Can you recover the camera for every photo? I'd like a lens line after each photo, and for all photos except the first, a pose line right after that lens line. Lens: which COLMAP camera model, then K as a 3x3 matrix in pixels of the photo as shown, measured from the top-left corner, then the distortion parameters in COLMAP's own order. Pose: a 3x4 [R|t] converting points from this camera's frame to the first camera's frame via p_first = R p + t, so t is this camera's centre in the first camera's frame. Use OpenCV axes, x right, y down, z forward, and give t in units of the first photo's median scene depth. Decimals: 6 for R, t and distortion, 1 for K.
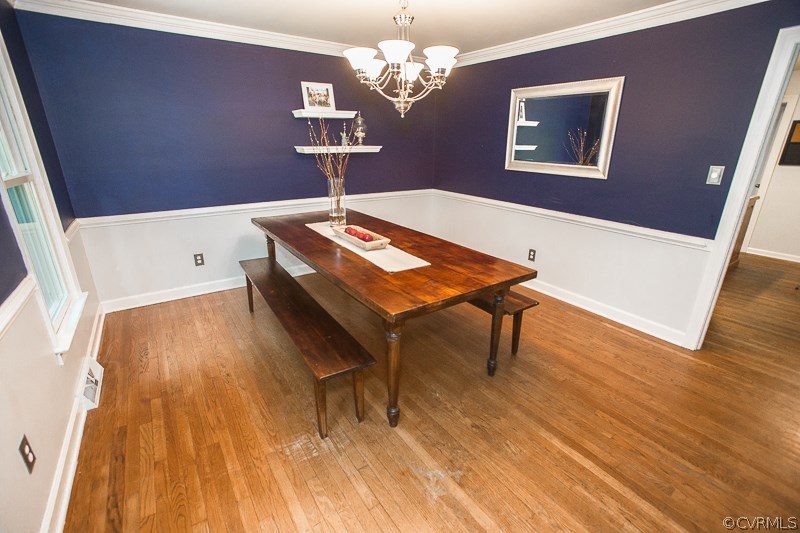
lens RADIAL K [[366.2, 0, 398.4], [0, 366.2, 274.3], [0, 0, 1]] dist [-0.052705, 0.016451]
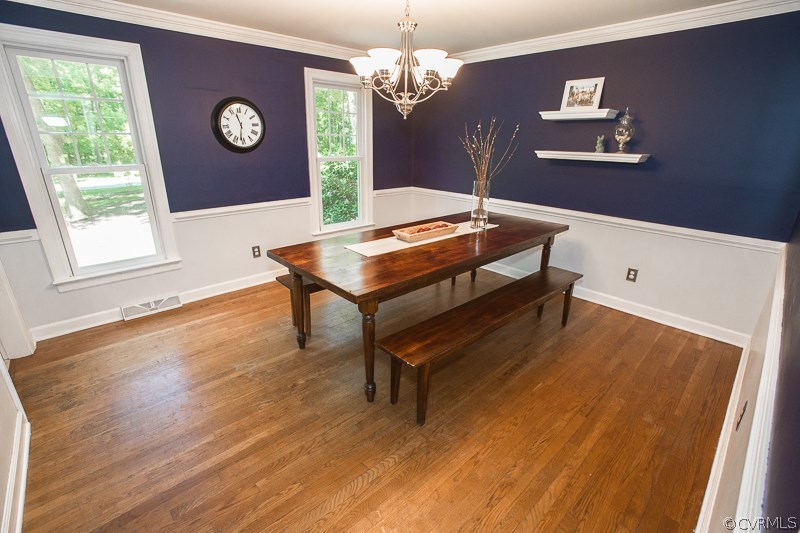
lens RADIAL K [[363.0, 0, 397.6], [0, 363.0, 269.1], [0, 0, 1]] dist [-0.075478, 0.026379]
pose [[0.144679, 0.333642, -0.931531, 0.893130], [-0.350657, 0.897625, 0.267037, -0.250491], [0.925261, 0.288013, 0.246862, 0.679709]]
